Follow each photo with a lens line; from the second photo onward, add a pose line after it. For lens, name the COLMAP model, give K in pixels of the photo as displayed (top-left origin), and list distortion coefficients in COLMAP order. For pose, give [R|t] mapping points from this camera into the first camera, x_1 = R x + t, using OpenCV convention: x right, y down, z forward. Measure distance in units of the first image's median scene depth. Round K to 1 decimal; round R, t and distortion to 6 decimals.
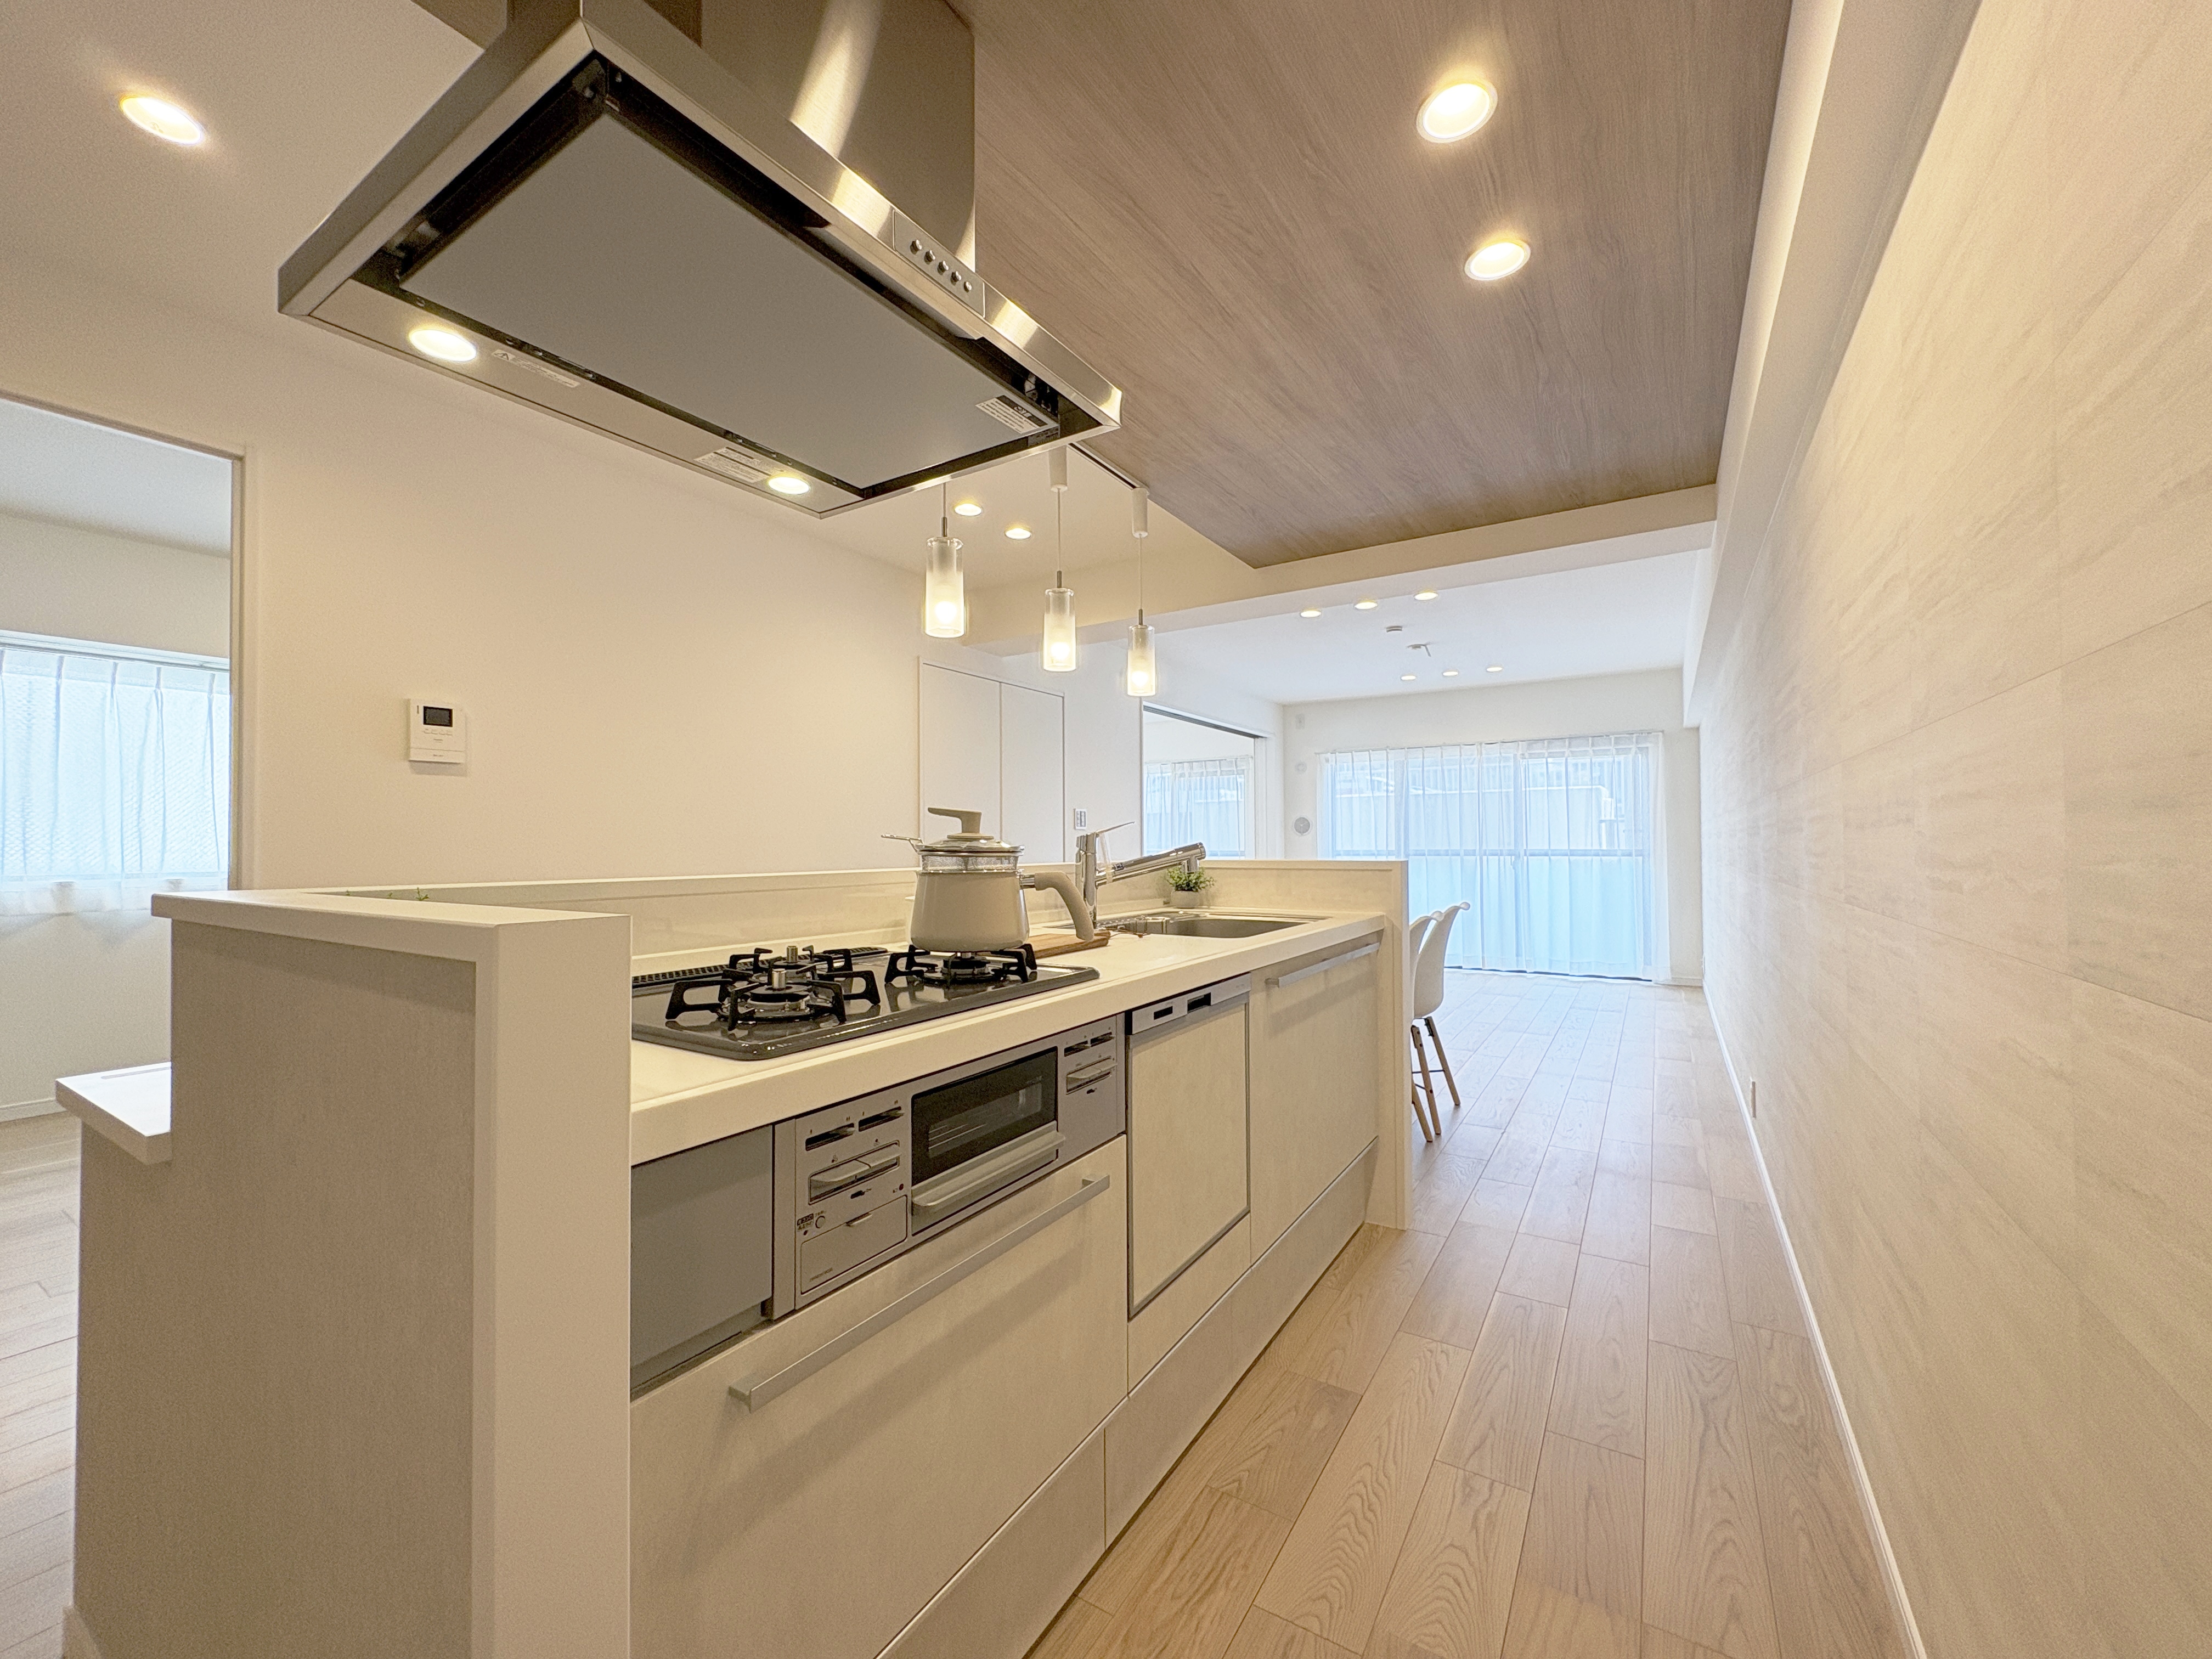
lens RADIAL K [[880.5, 0, 1106.0], [0, 880.5, 829.5], [0, 0, 1]] dist [0.001433, 0.000031]
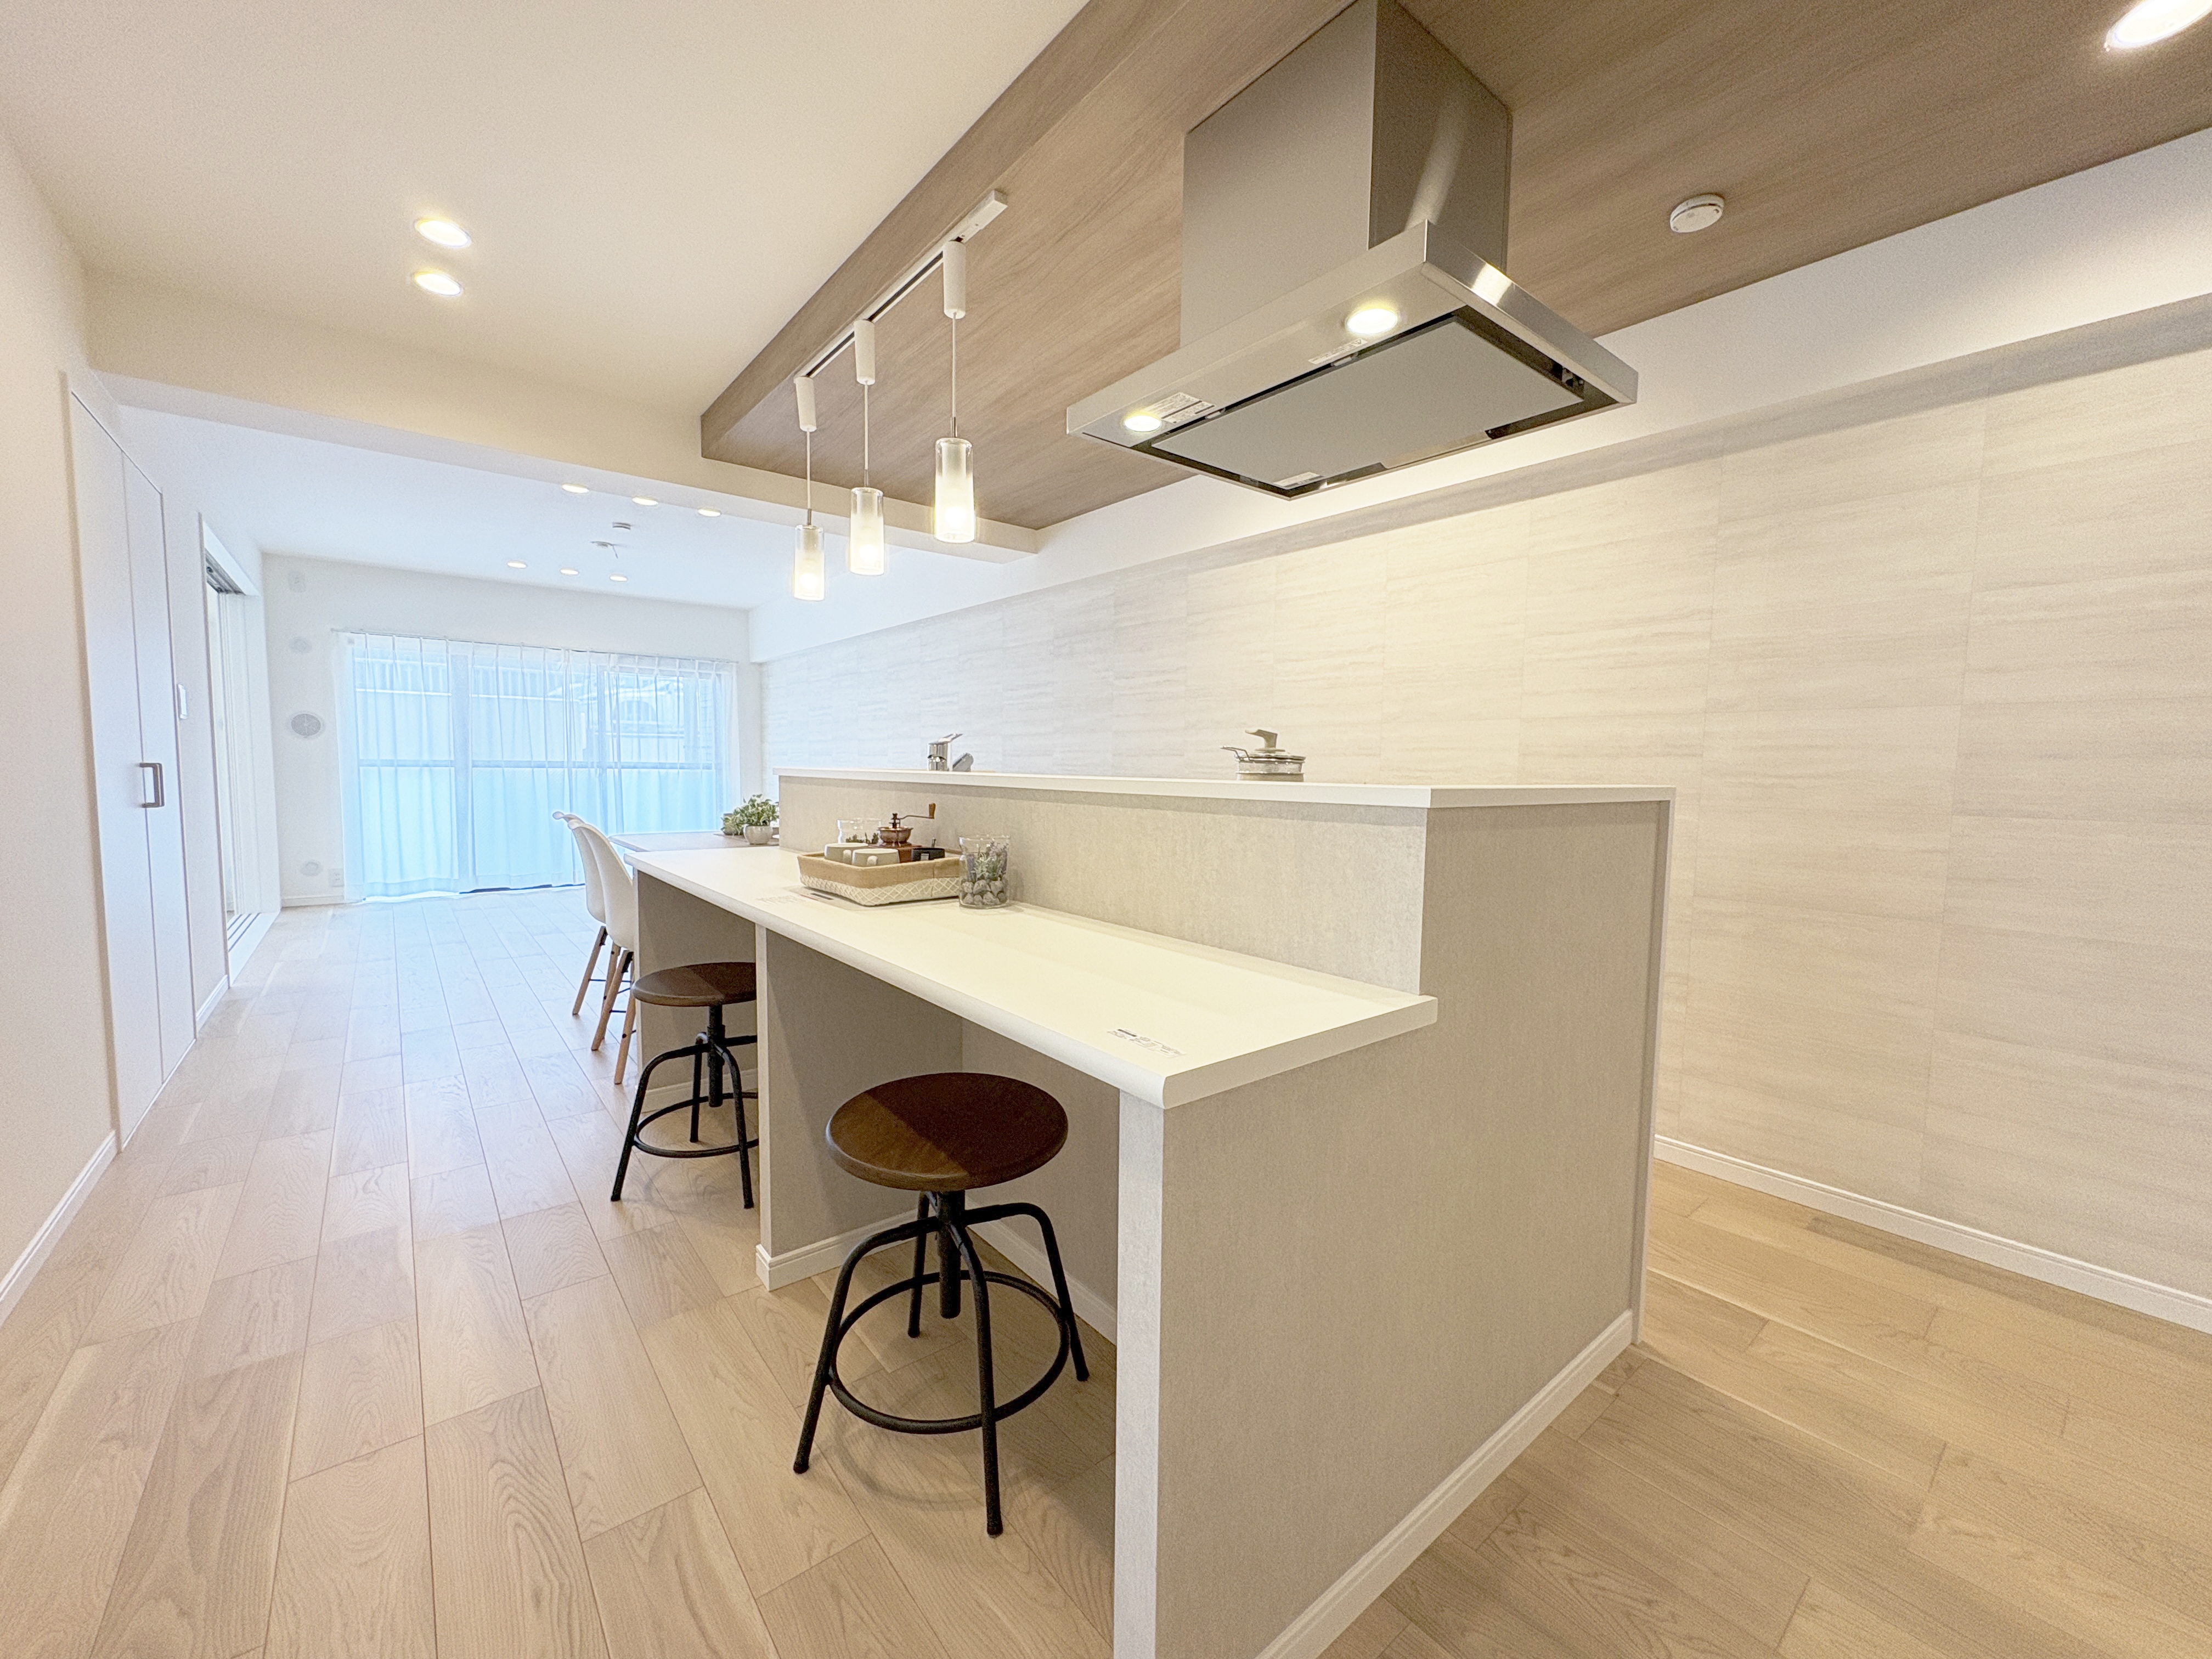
lens RADIAL K [[880.5, 0, 1106.0], [0, 880.5, 829.5], [0, 0, 1]] dist [0.001433, 0.000031]
pose [[0.317174, -0.058976, 0.946532, -0.354269], [-0.032205, 0.996819, 0.072901, 0.009333], [-0.947820, -0.053605, 0.314266, 0.163532]]
